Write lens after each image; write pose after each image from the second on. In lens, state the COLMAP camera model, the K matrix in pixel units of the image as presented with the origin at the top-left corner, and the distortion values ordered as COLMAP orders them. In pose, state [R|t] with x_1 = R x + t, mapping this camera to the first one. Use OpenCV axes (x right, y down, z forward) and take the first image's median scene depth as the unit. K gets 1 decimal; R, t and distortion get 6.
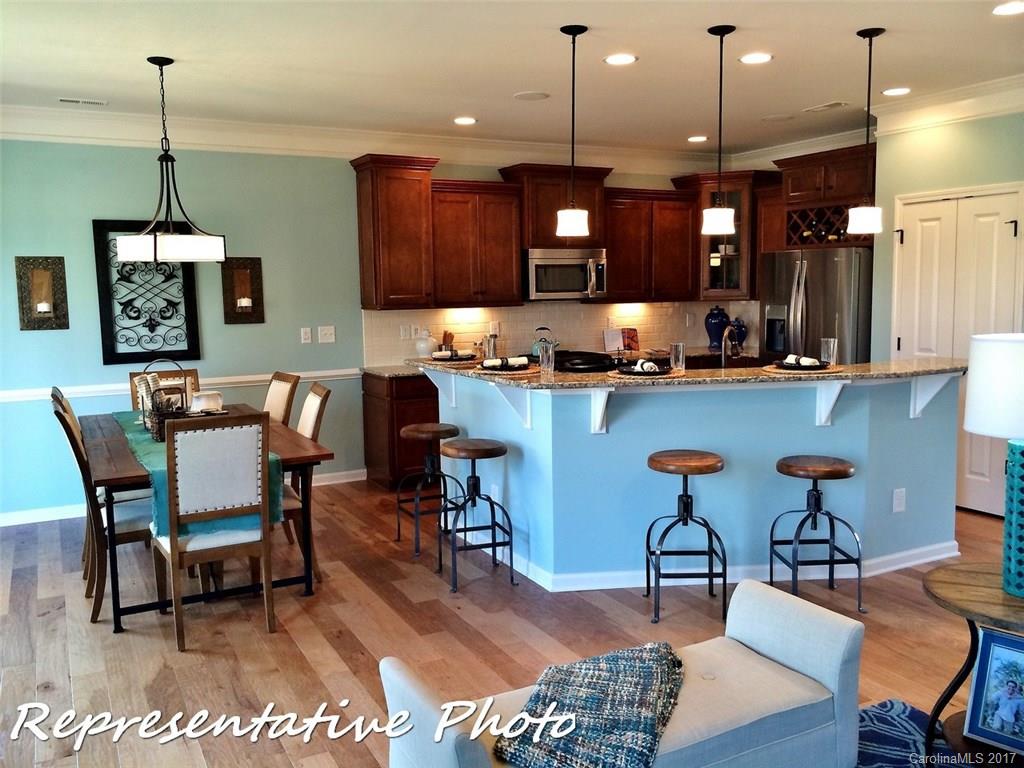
lens RADIAL K [[868.1, 0, 511.1], [0, 868.1, 377.9], [0, 0, 1]] dist [0.036436, -0.027531]
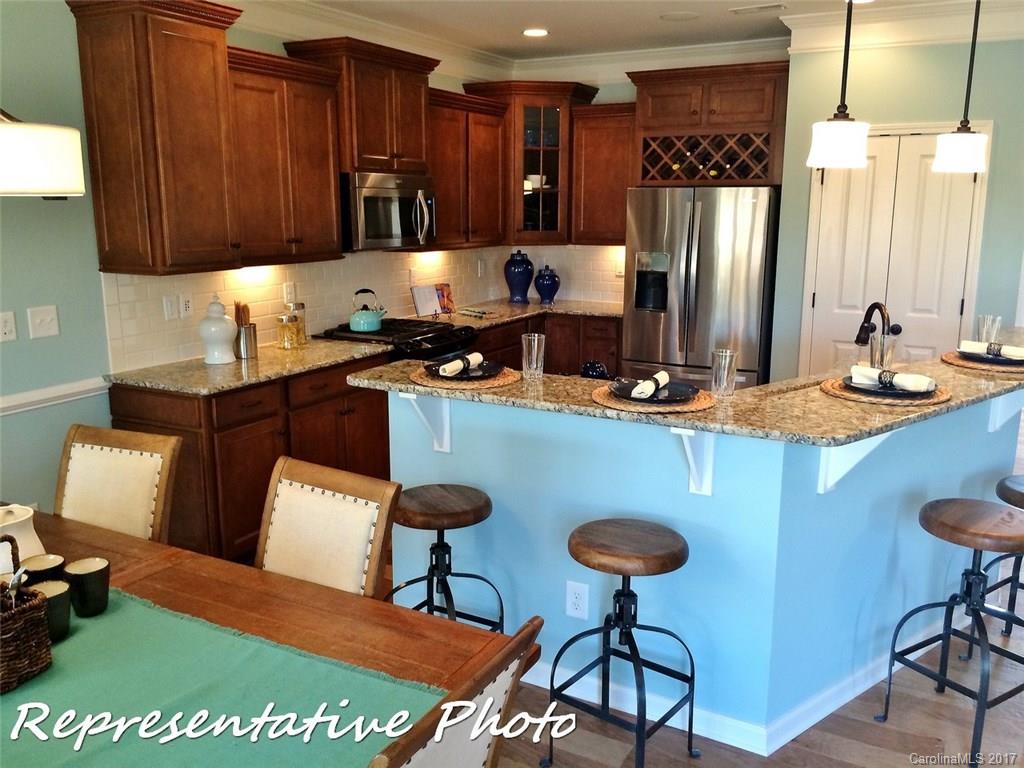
lens RADIAL K [[868.1, 0, 508.6], [0, 868.1, 385.2], [0, 0, 1]] dist [0.036436, -0.027531]
pose [[0.837128, -0.096040, 0.538510, -0.262119], [0.044366, 0.993144, 0.108154, -0.055753], [-0.545205, -0.066647, 0.835649, 0.380751]]
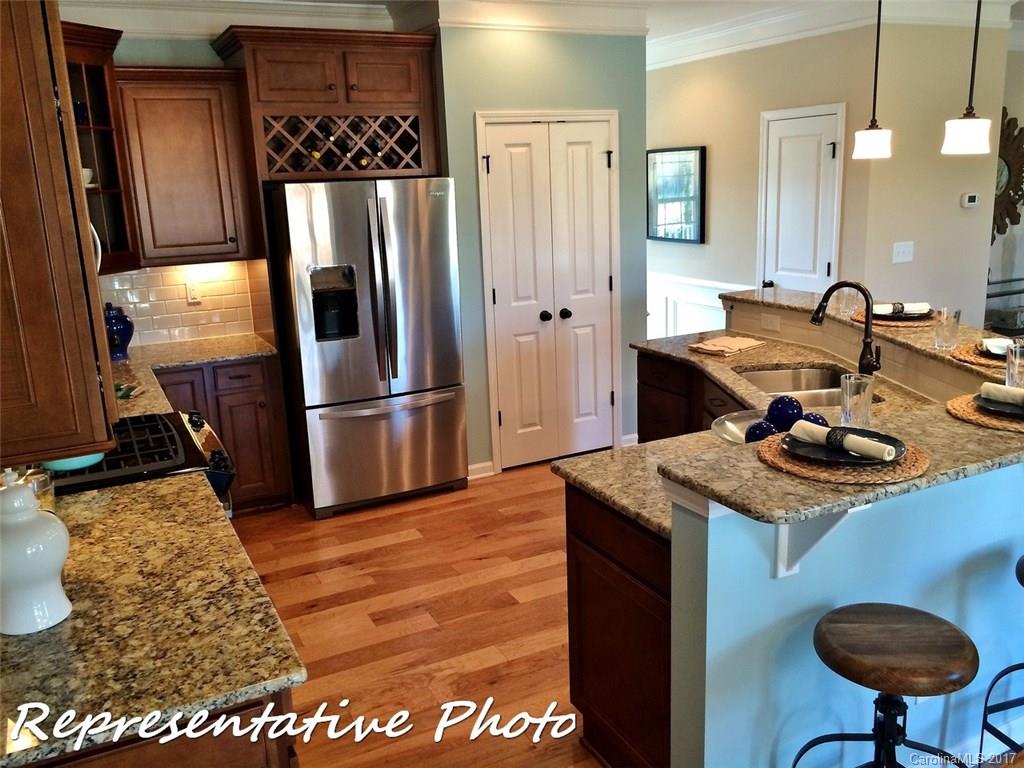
lens RADIAL K [[868.1, 0, 512.3], [0, 868.1, 386.7], [0, 0, 1]] dist [0.036436, -0.027531]
pose [[0.020298, -0.221212, 0.975014, -0.336922], [0.146380, 0.965364, 0.215975, -0.117365], [-0.989020, 0.138339, 0.051976, 0.846988]]
